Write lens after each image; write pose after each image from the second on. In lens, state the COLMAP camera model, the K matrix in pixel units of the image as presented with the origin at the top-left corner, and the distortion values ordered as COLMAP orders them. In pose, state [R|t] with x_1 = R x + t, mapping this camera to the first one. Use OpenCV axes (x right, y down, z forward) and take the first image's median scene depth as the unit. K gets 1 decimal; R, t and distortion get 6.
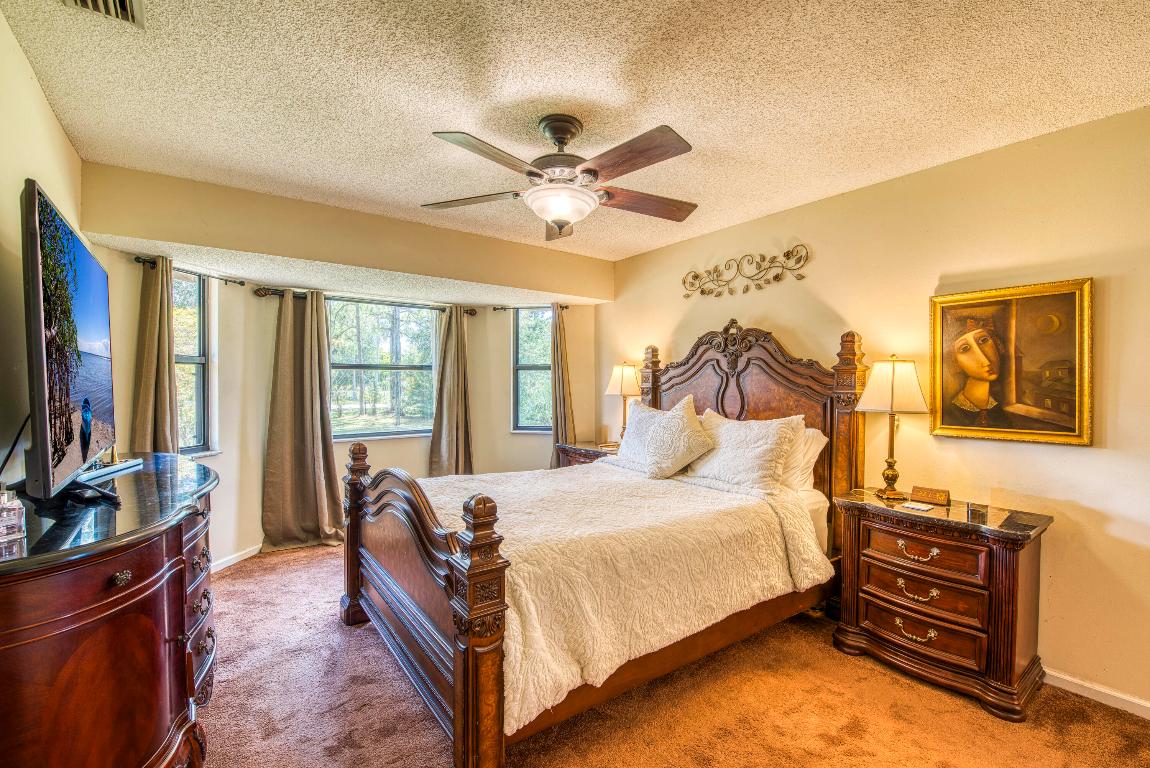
lens RADIAL K [[494.4, 0, 580.4], [0, 494.4, 386.8], [0, 0, 1]] dist [-0.006066, -0.008016]
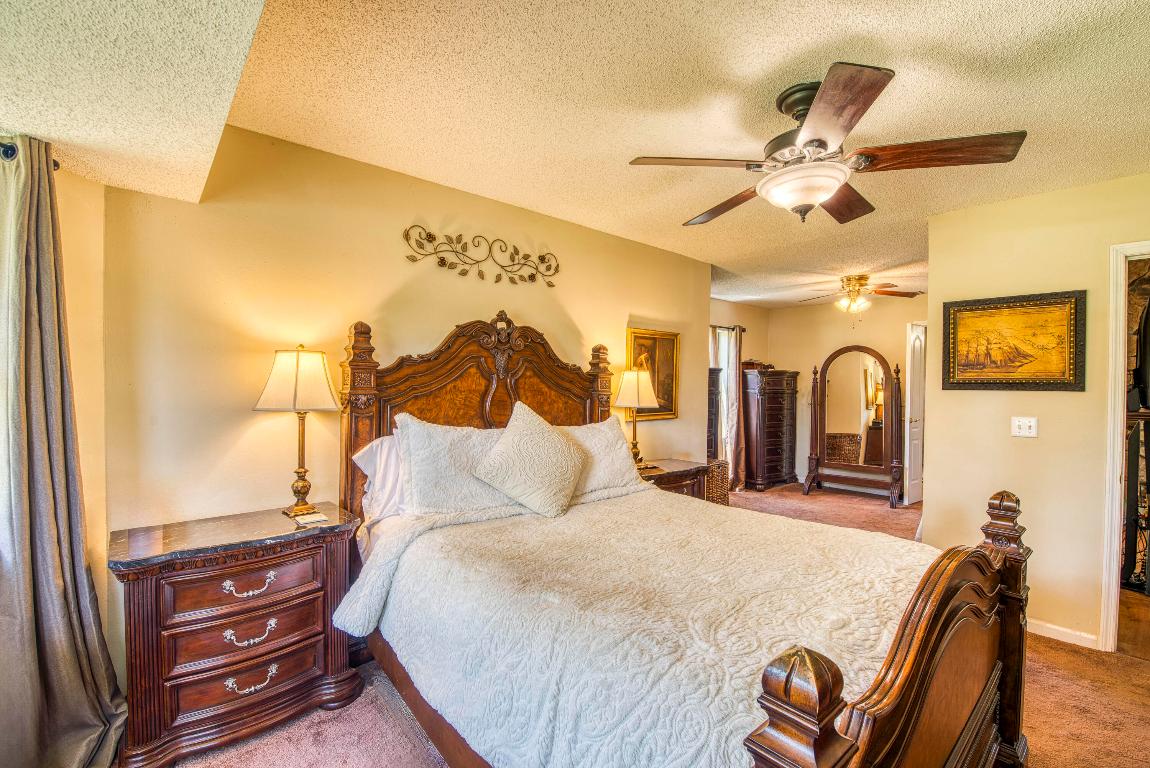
lens RADIAL K [[494.4, 0, 581.2], [0, 494.4, 386.1], [0, 0, 1]] dist [-0.006066, -0.008016]
pose [[-0.088485, 0.001742, 0.996076, -0.542060], [0.007895, 0.999968, -0.001048, -0.006566], [-0.996046, 0.007771, -0.088496, 0.935264]]
